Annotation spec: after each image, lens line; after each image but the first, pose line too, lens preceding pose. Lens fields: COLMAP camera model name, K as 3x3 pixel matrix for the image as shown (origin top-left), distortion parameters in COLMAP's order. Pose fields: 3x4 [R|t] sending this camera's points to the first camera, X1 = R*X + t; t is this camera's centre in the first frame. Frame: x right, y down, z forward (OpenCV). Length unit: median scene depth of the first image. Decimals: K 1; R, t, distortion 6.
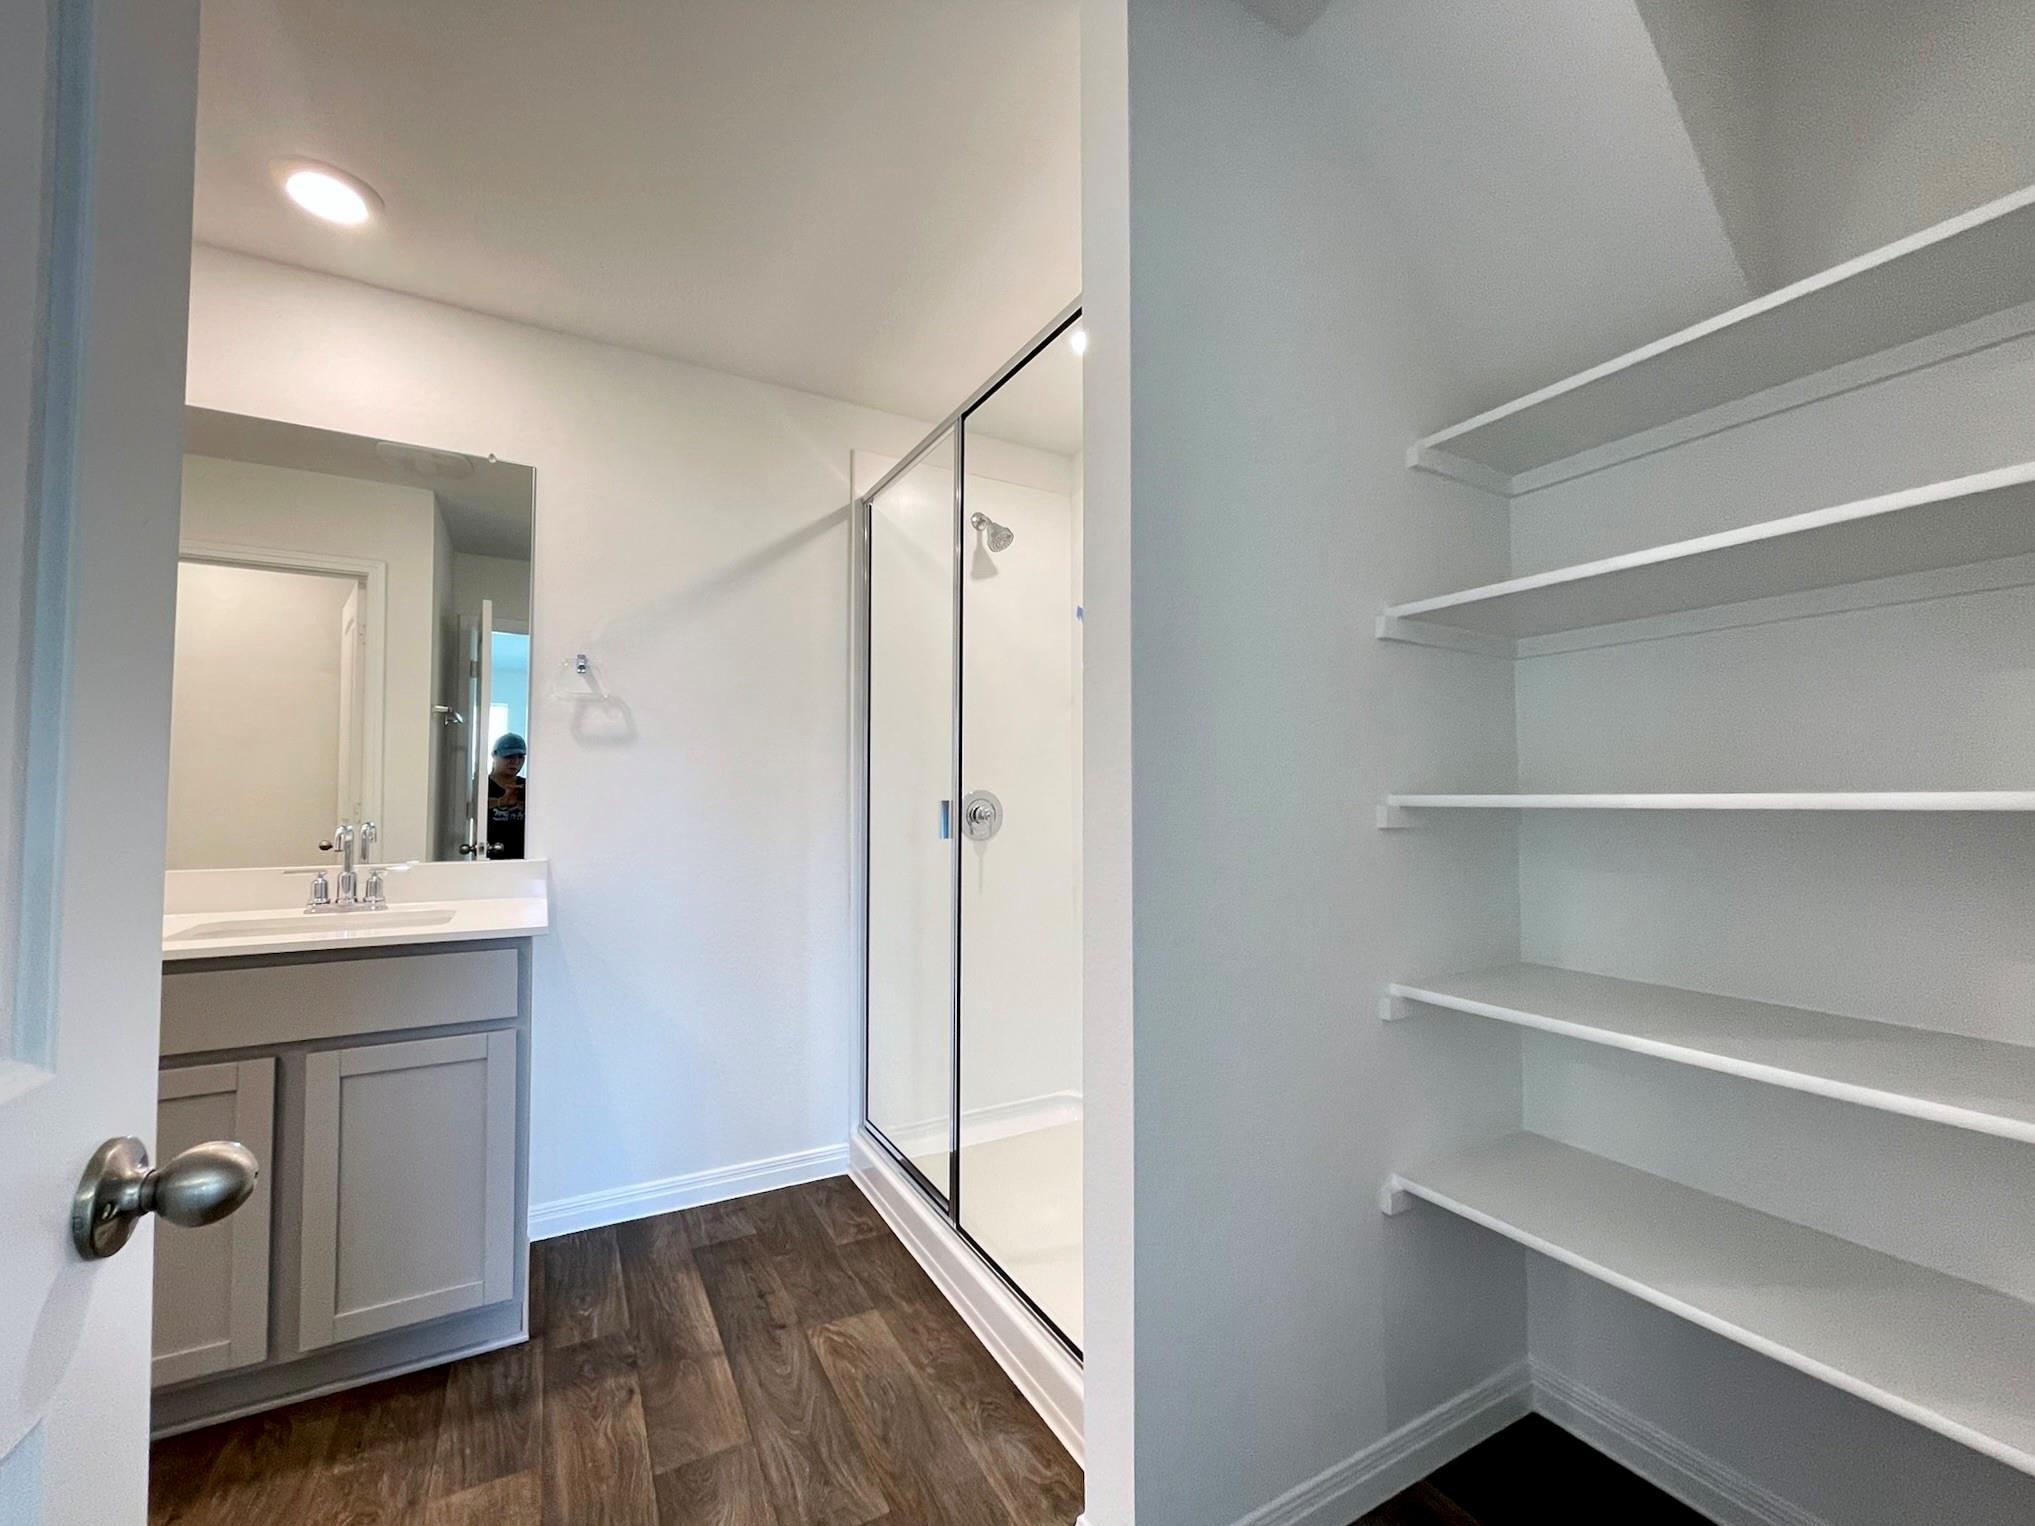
lens RADIAL K [[847.0, 0, 1019.6], [0, 847.0, 775.6], [0, 0, 1]] dist [-0.002019, 0.000213]
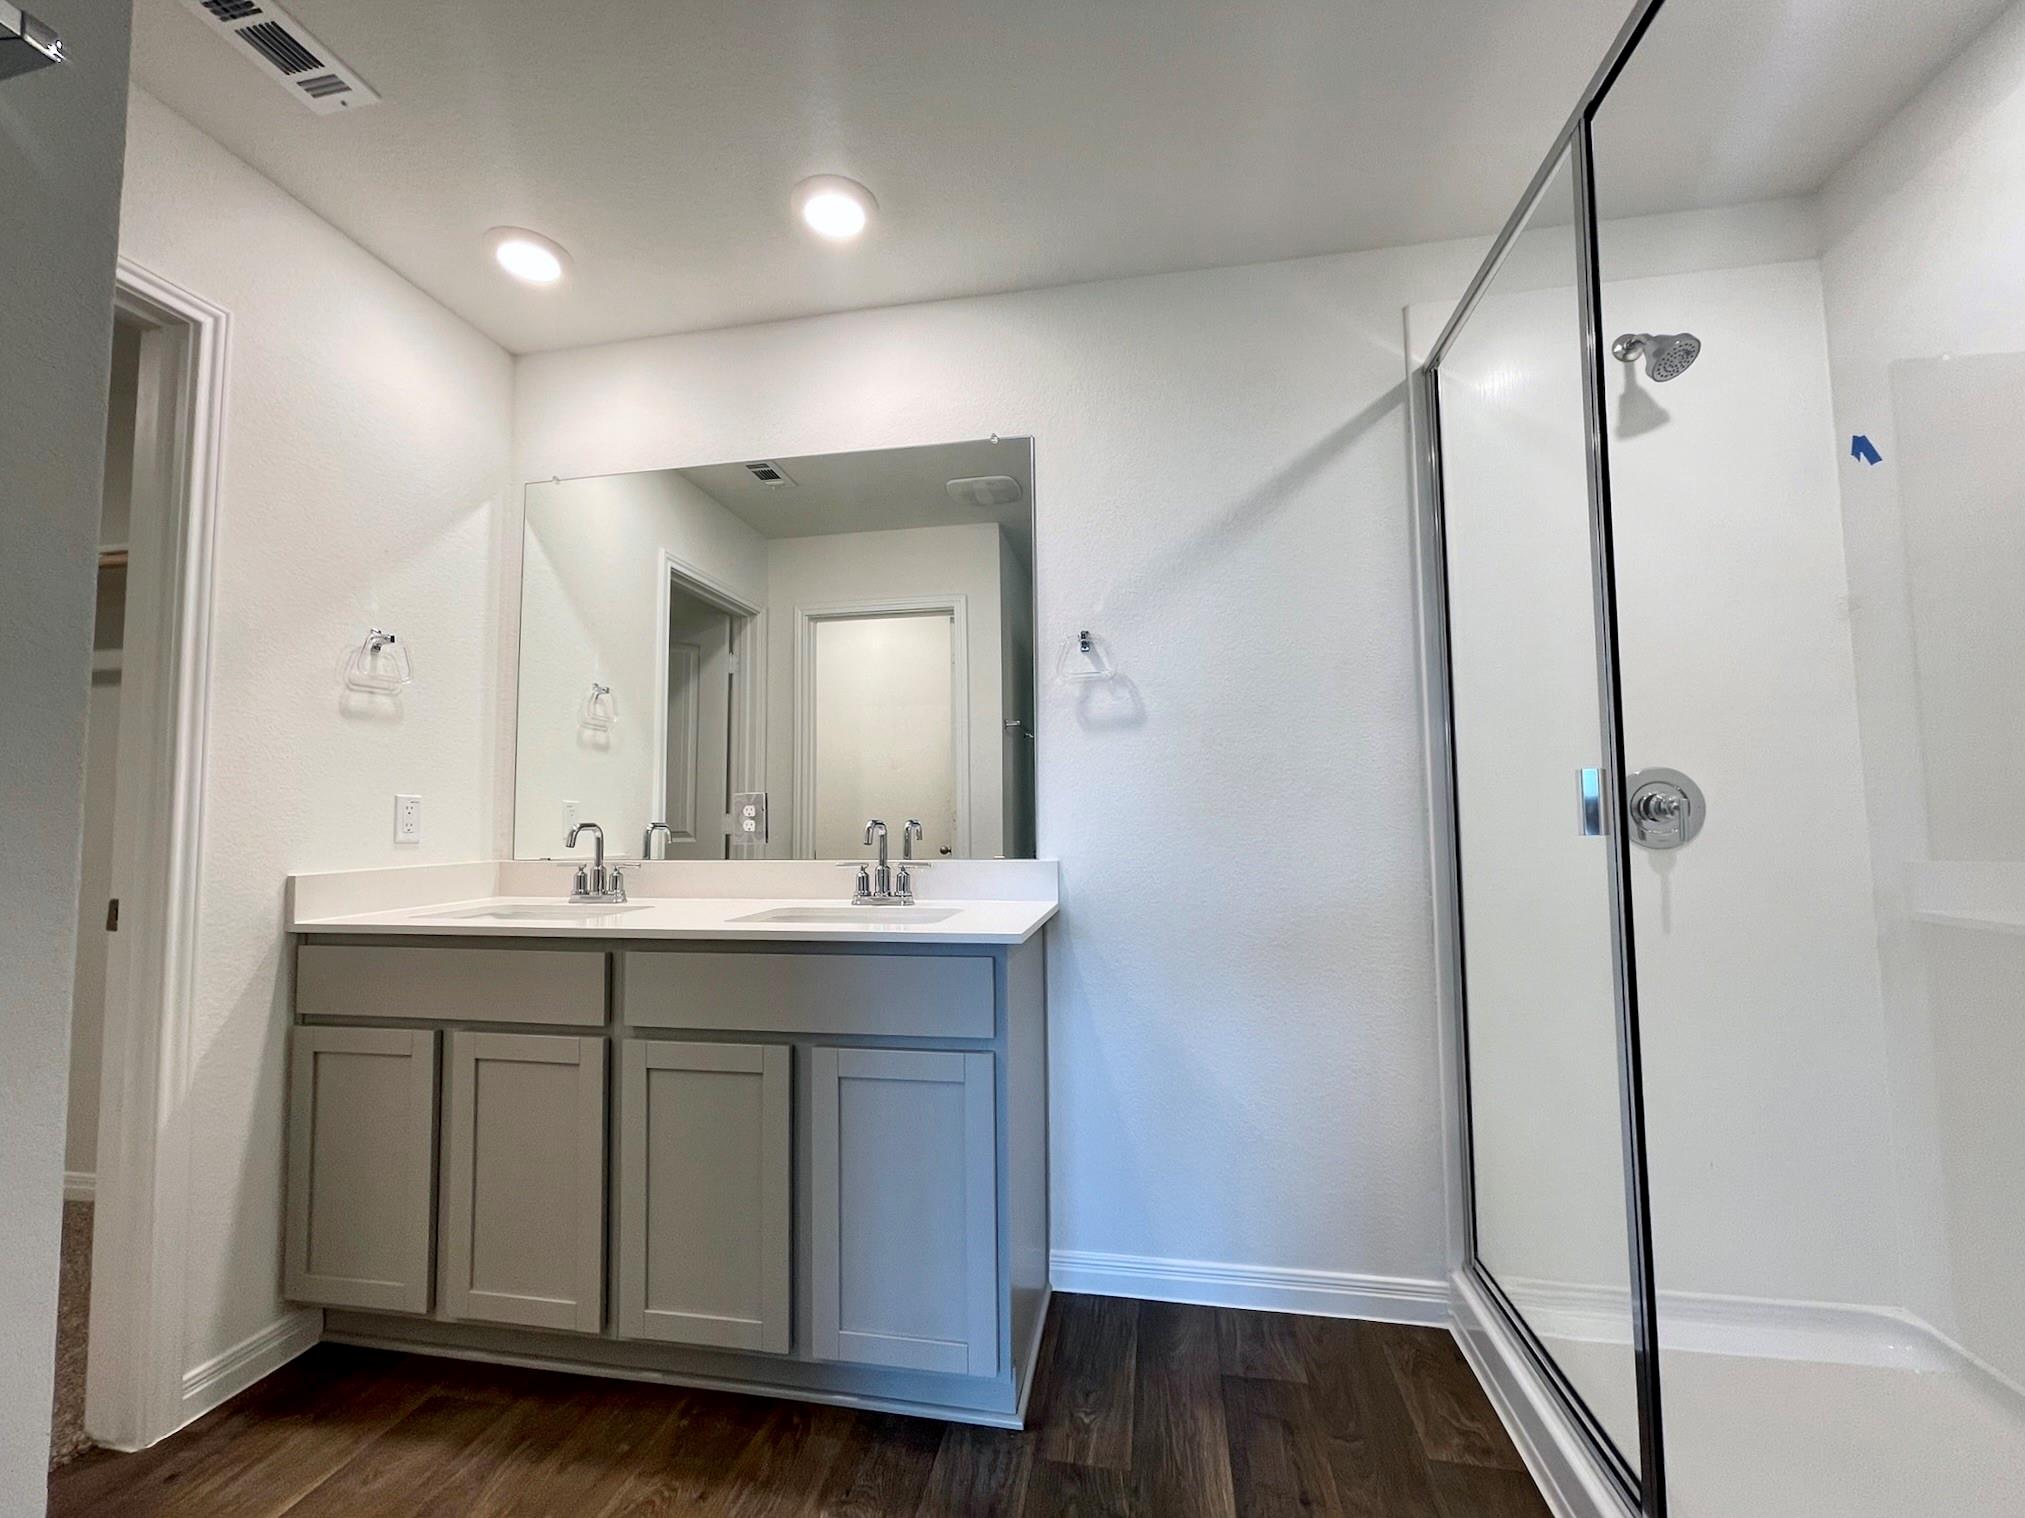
lens RADIAL K [[837.7, 0, 997.5], [0, 837.7, 769.6], [0, 0, 1]] dist [-0.003572, 0.000562]
pose [[0.763631, -0.050644, -0.643664, -0.027819], [0.030633, 0.998638, -0.042230, 0.040220], [0.644926, 0.012531, 0.764142, 0.282919]]
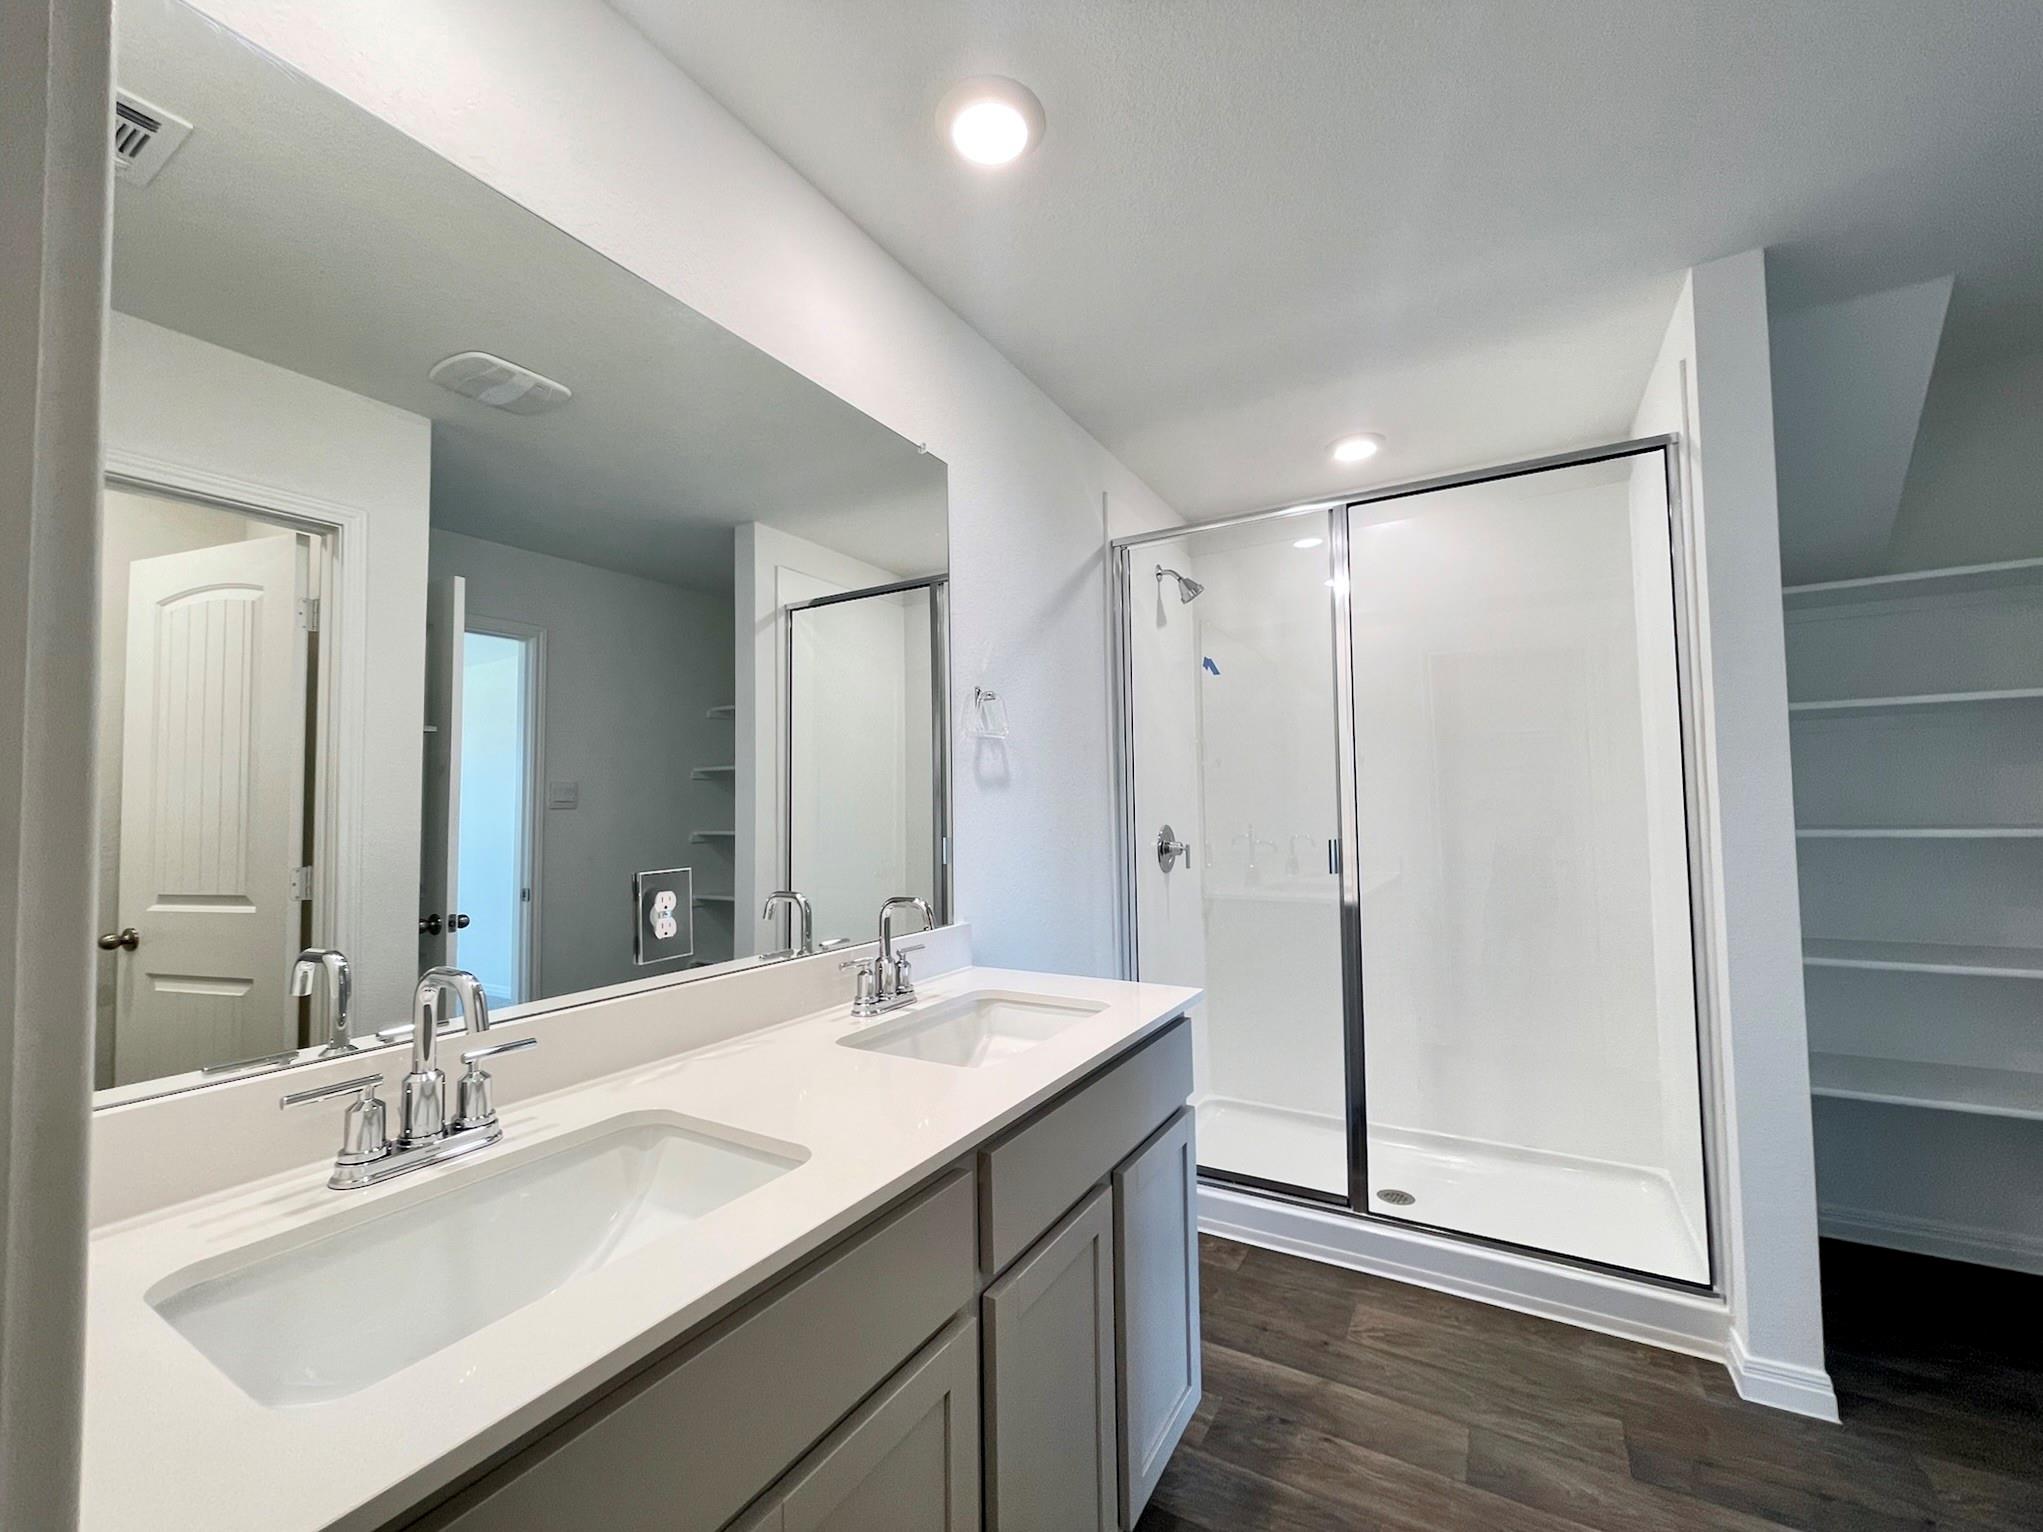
lens RADIAL K [[838.4, 0, 1027.8], [0, 838.4, 778.9], [0, 0, 1]] dist [0.000301, 0.000247]
pose [[0.862110, 0.002653, 0.506714, -0.968666], [0.006041, 0.999861, -0.015513, -0.034433], [-0.506685, 0.016435, 0.861975, 0.233507]]
